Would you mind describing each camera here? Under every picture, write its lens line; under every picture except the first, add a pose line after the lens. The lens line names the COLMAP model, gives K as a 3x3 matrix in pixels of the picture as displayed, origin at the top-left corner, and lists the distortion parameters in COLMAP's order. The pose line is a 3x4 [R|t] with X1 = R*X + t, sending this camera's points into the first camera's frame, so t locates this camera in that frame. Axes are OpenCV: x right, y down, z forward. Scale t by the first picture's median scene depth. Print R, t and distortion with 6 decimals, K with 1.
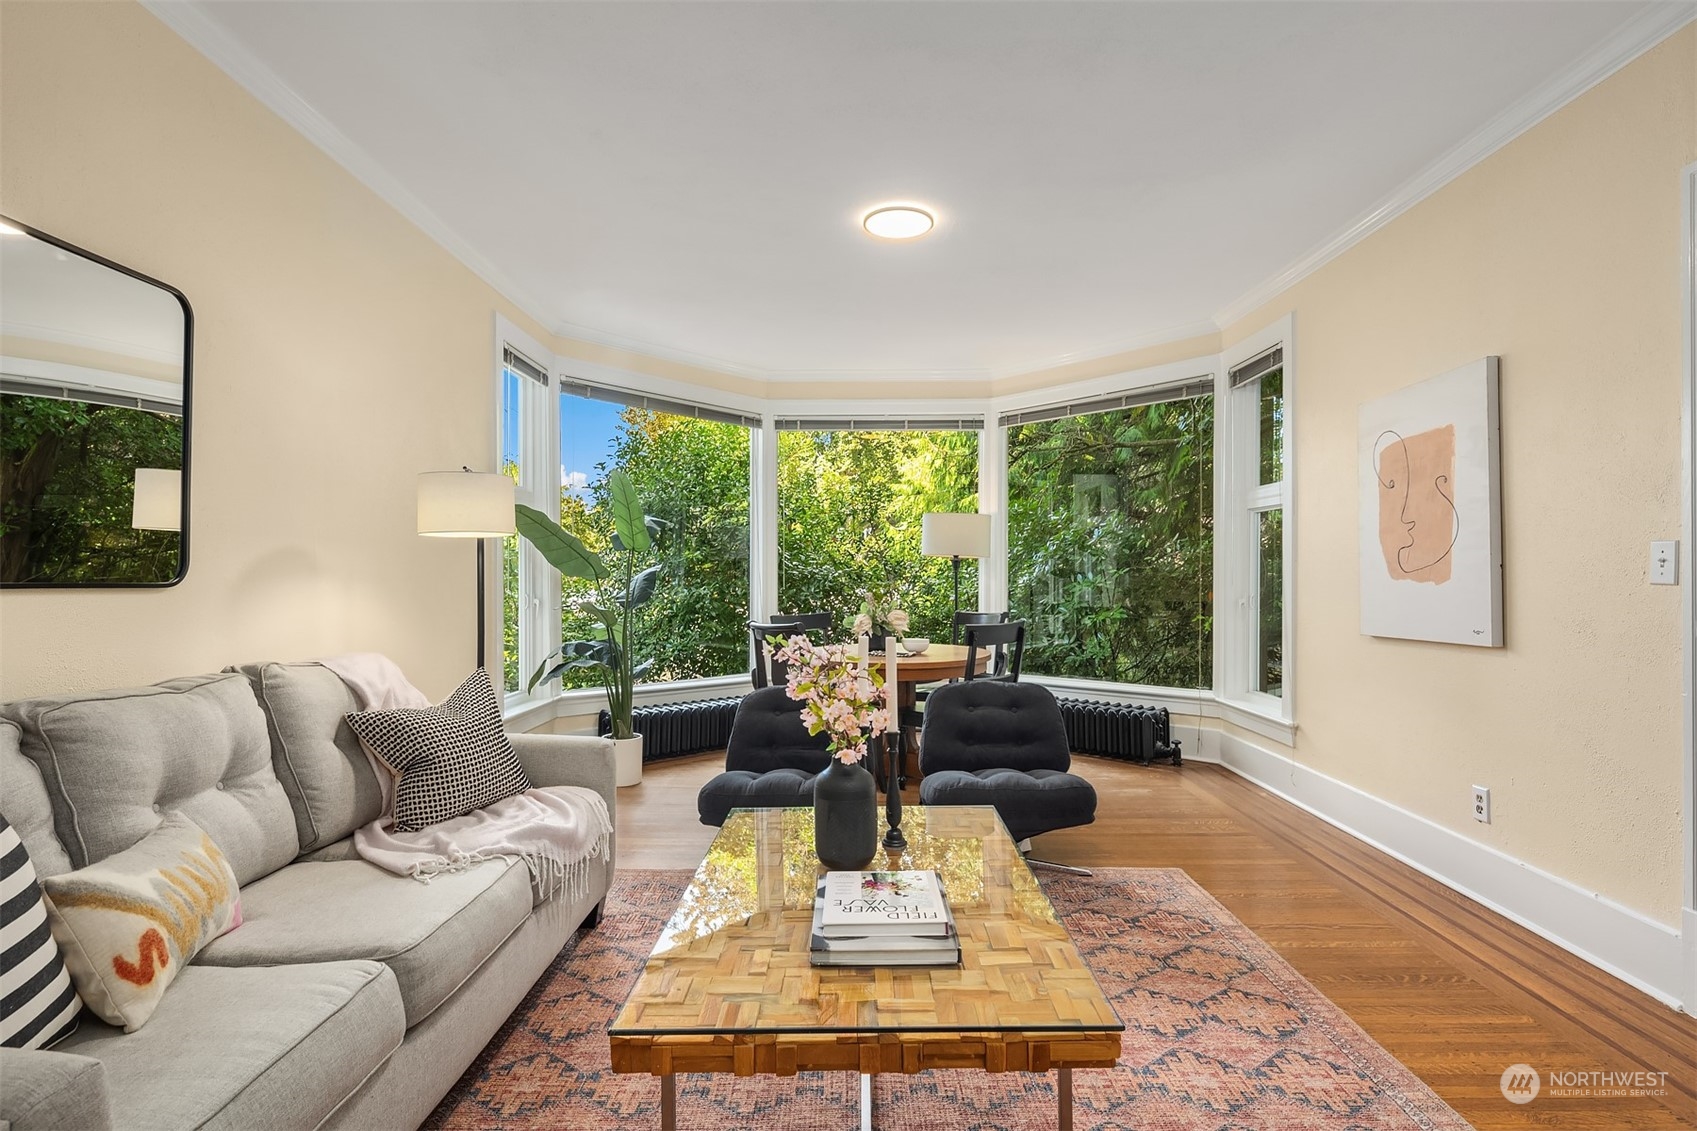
lens RADIAL K [[833.0, 0, 854.4], [0, 833.0, 572.8], [0, 0, 1]] dist [0.003913, -0.003335]
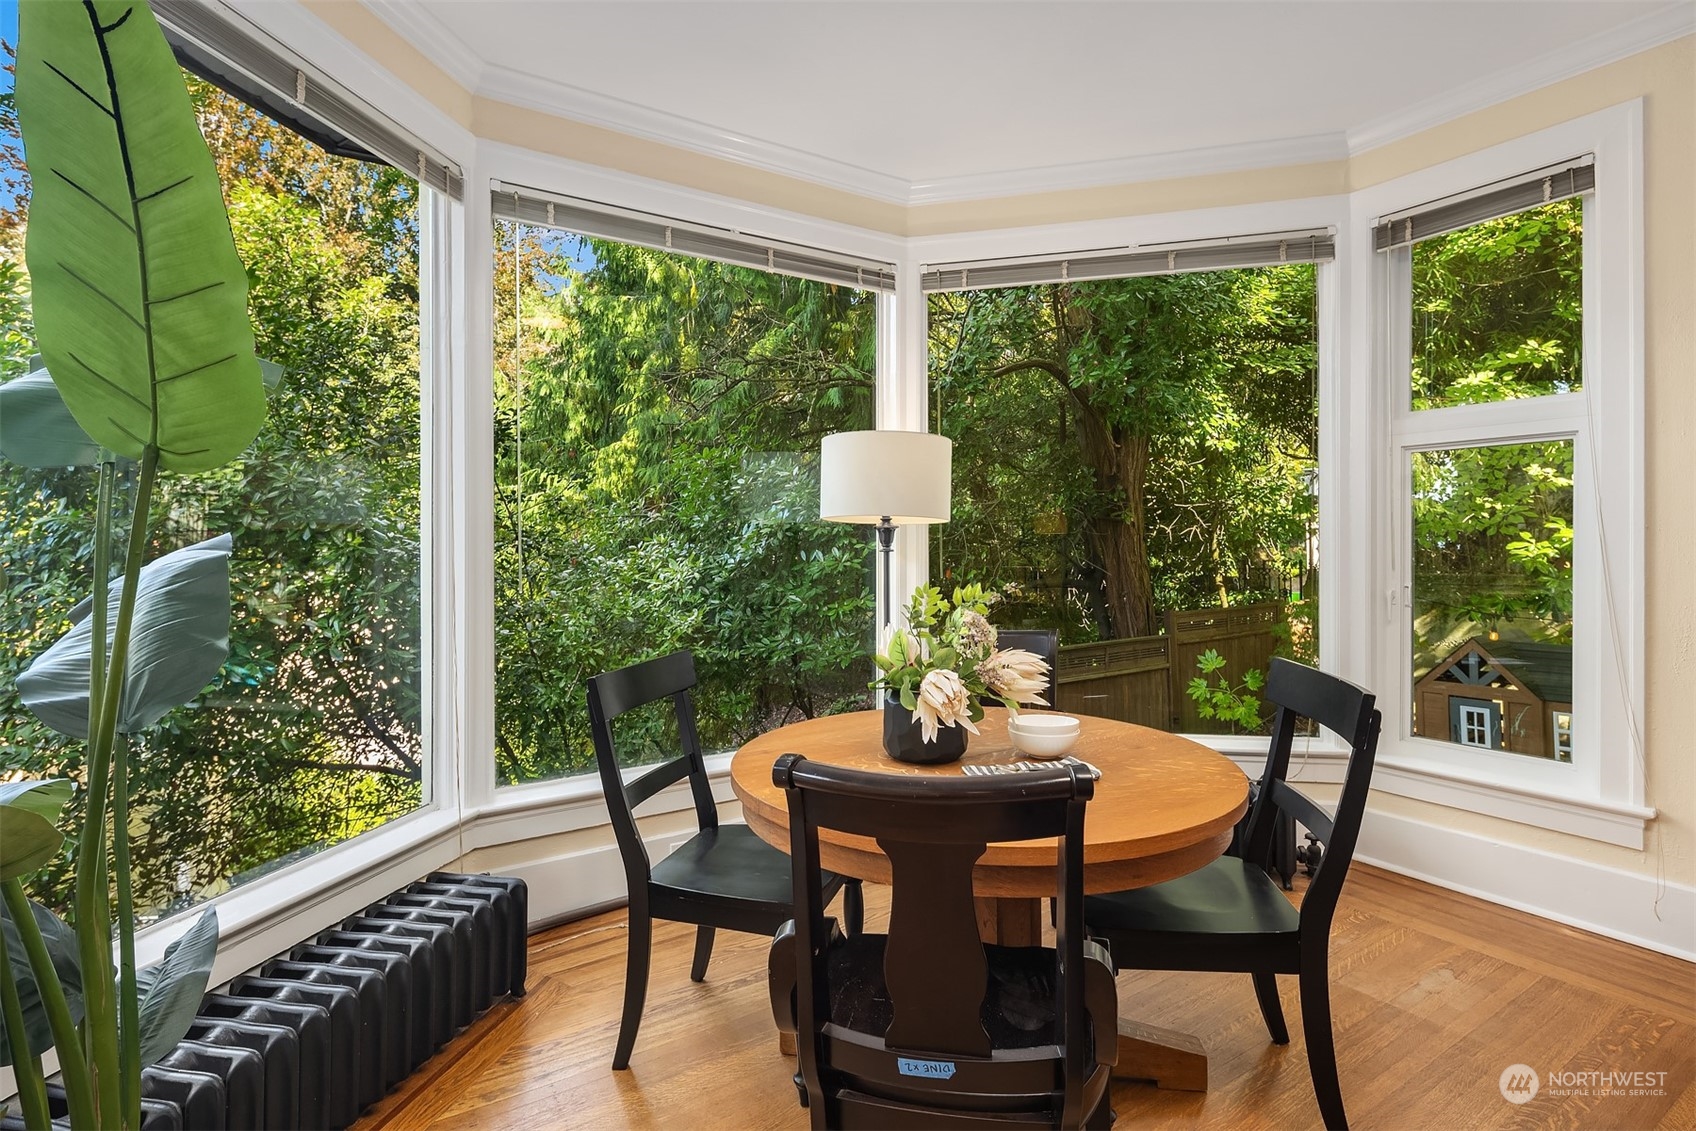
lens RADIAL K [[832.5, 0, 851.0], [0, 832.5, 558.1], [0, 0, 1]] dist [0.003913, -0.003335]
pose [[0.836777, -0.010935, 0.547434, -0.368149], [0.005337, 0.999916, 0.011816, -0.007515], [-0.547518, -0.006965, 0.836765, 1.195455]]
